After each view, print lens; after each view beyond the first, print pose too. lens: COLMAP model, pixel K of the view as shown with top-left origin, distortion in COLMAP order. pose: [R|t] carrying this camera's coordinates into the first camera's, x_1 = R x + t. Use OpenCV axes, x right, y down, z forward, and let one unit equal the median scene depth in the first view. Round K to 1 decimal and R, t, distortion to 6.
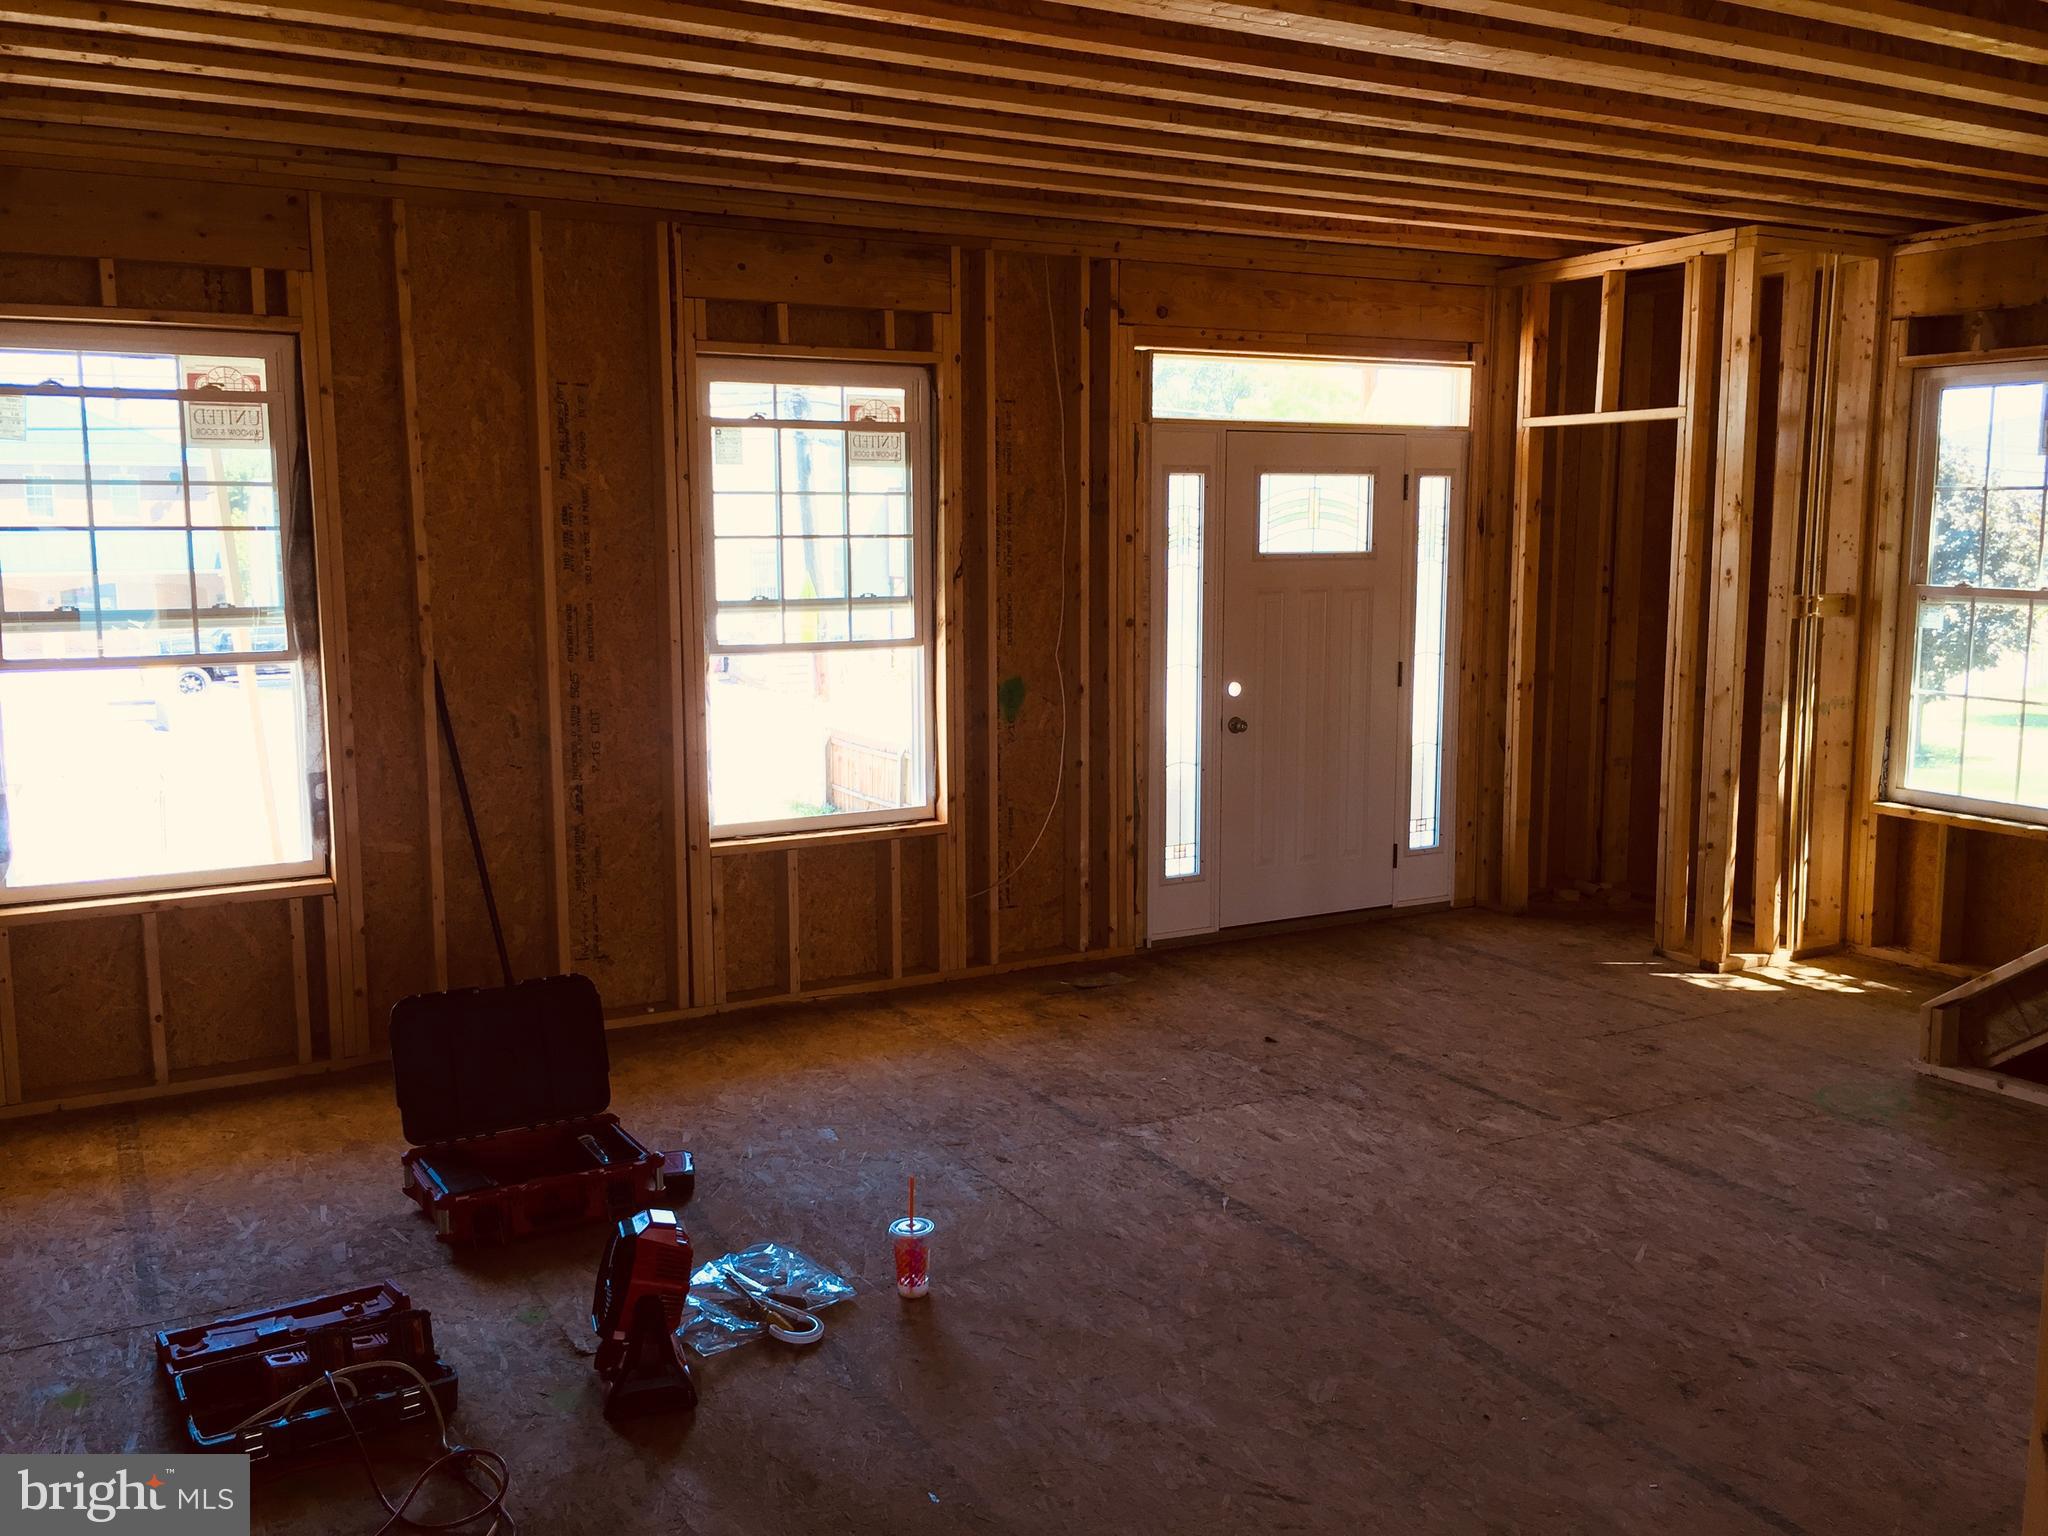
lens RADIAL K [[1764.2, 0, 1041.2], [0, 1764.2, 769.3], [0, 0, 1]] dist [0.061038, -0.049857]
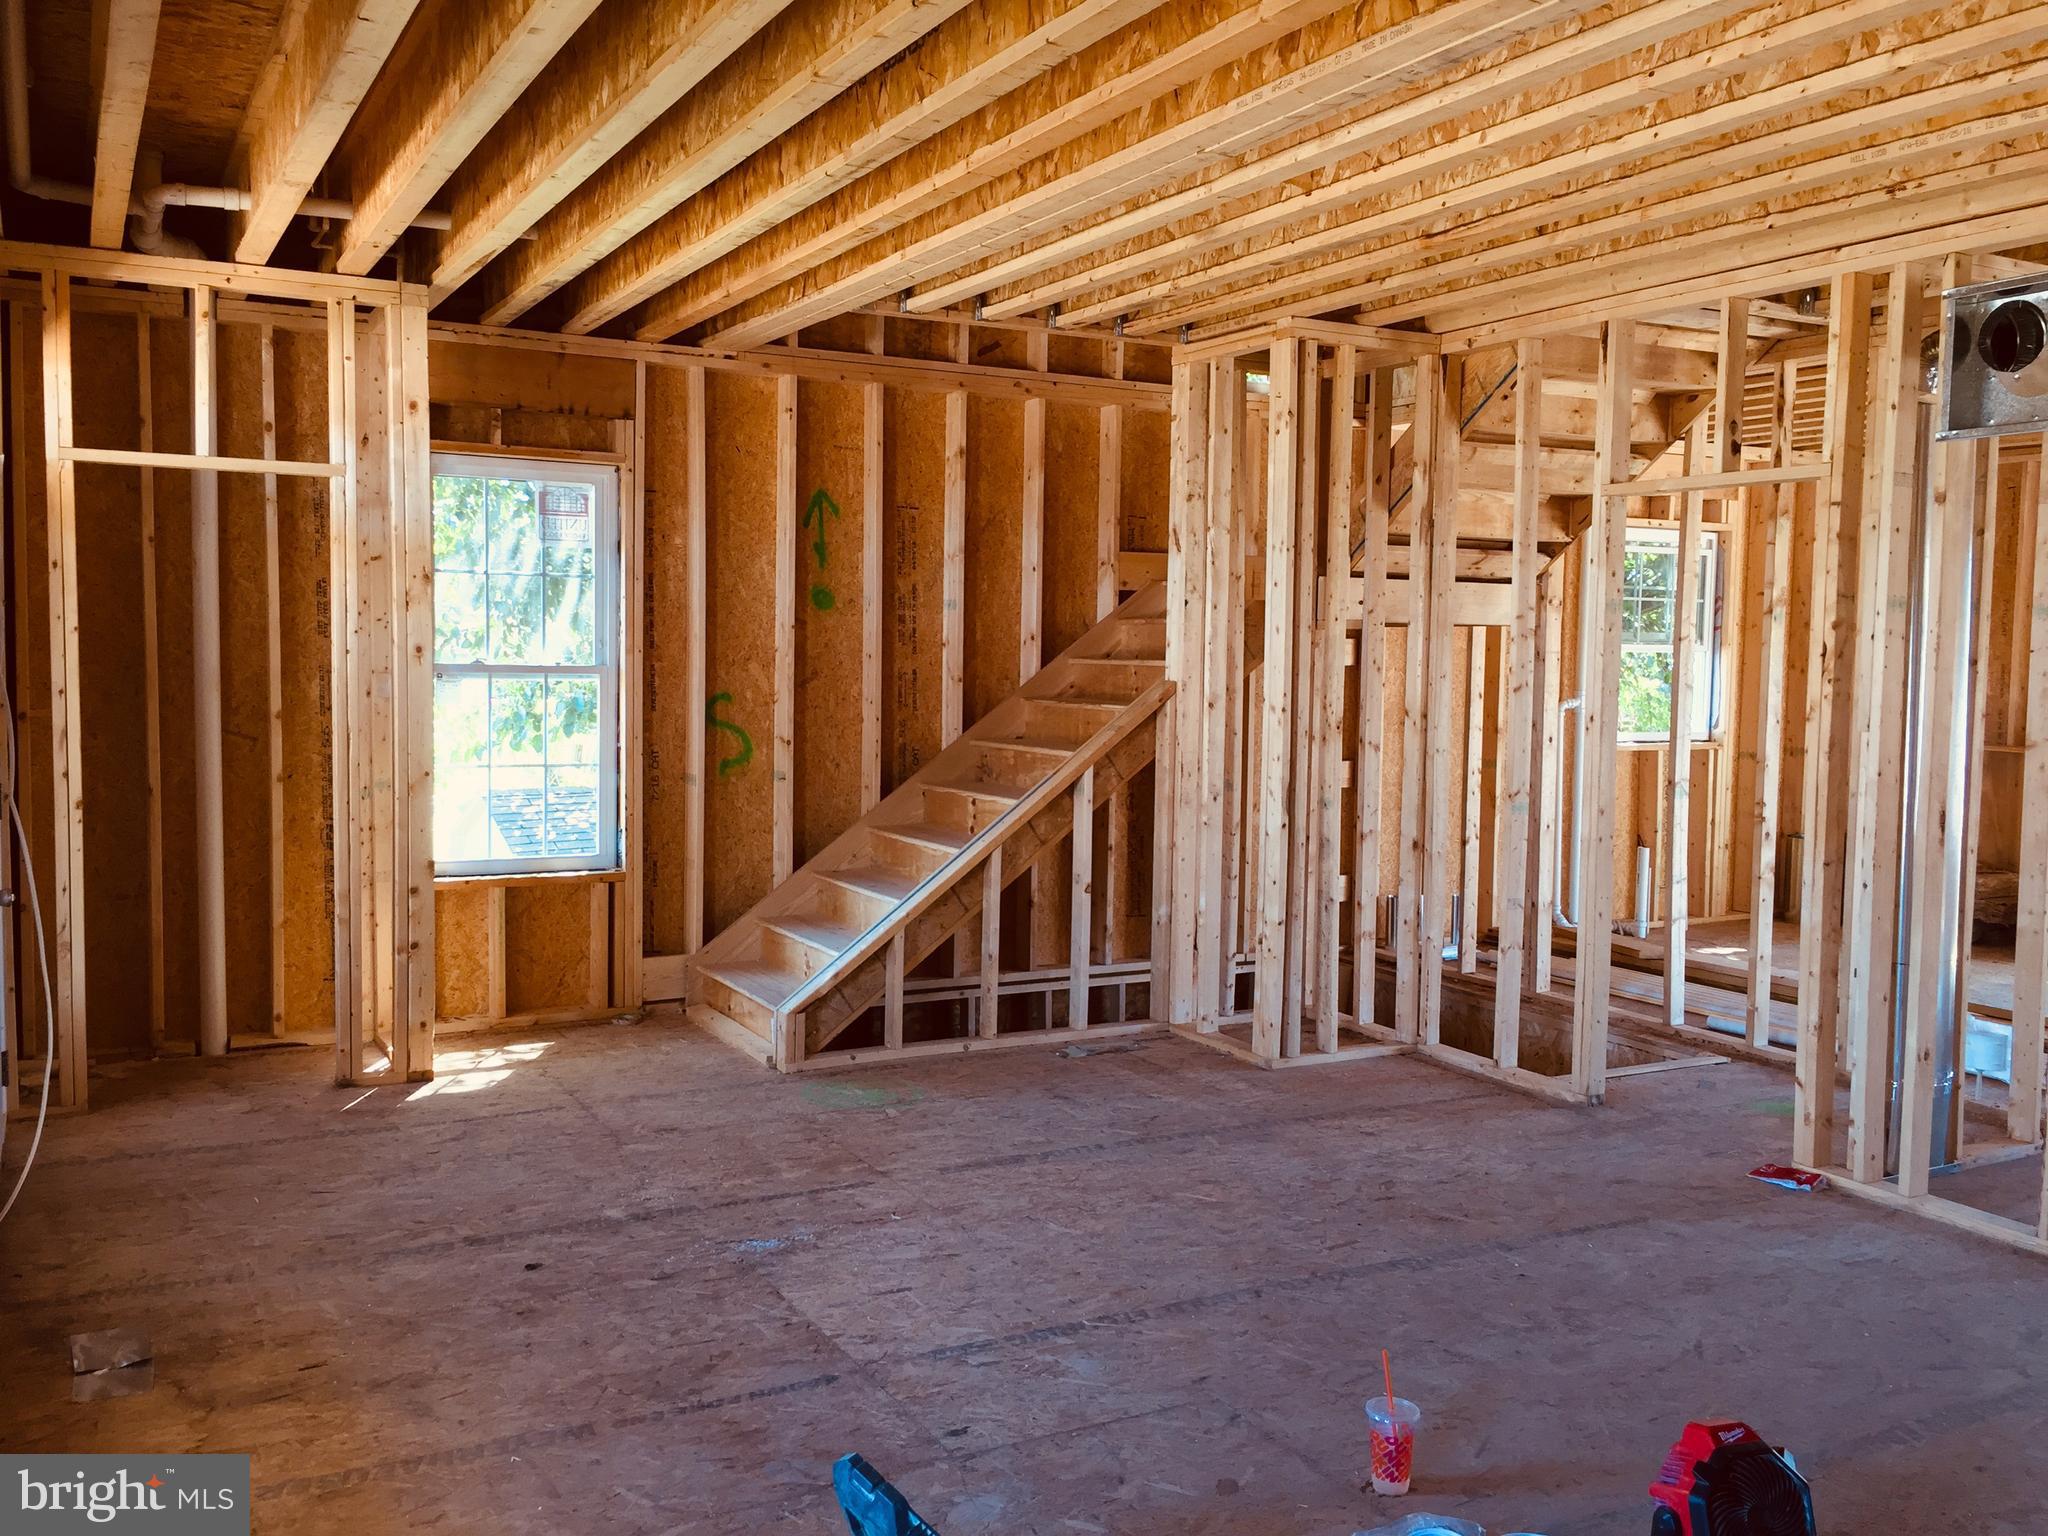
lens RADIAL K [[1764.2, 0, 1020.8], [0, 1764.2, 771.6], [0, 0, 1]] dist [0.061038, -0.049857]
pose [[0.024461, -0.074902, 0.996891, -0.668282], [0.125405, 0.989542, 0.071273, -0.091842], [-0.991804, 0.123272, 0.033599, 0.822290]]
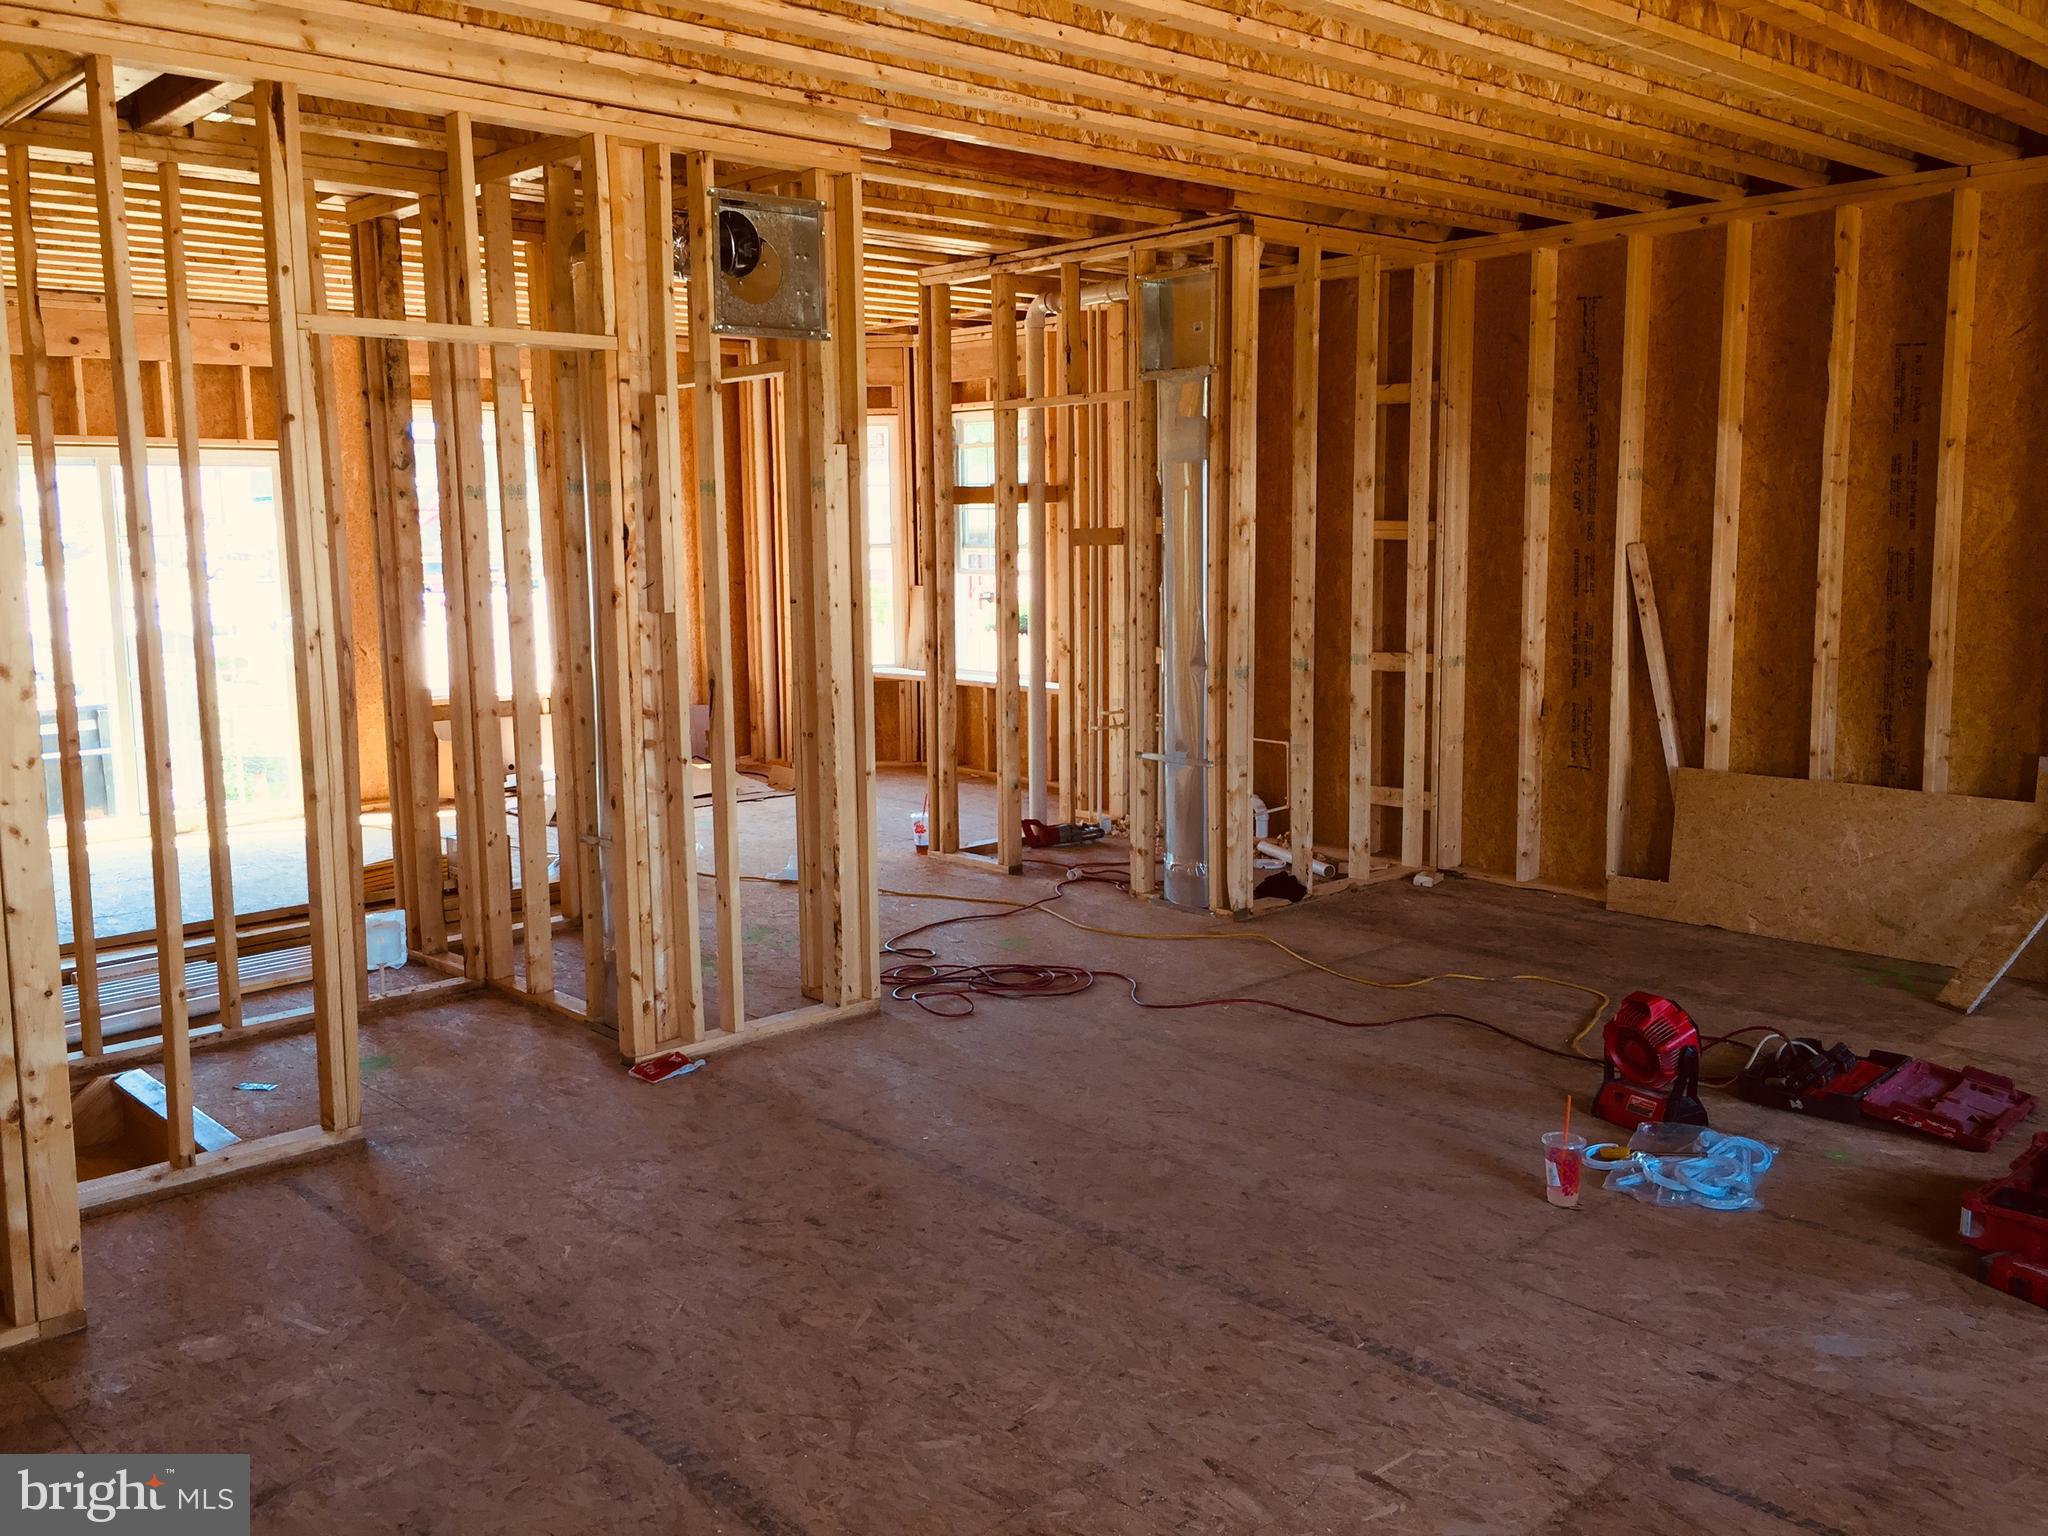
lens RADIAL K [[1764.2, 0, 1014.4], [0, 1764.2, 756.4], [0, 0, 1]] dist [0.061038, -0.049857]
pose [[-0.972819, 0.037226, -0.228556, 0.355283], [-0.026186, 0.962980, 0.268300, -0.177109], [0.230082, 0.266992, -0.935830, 1.377467]]
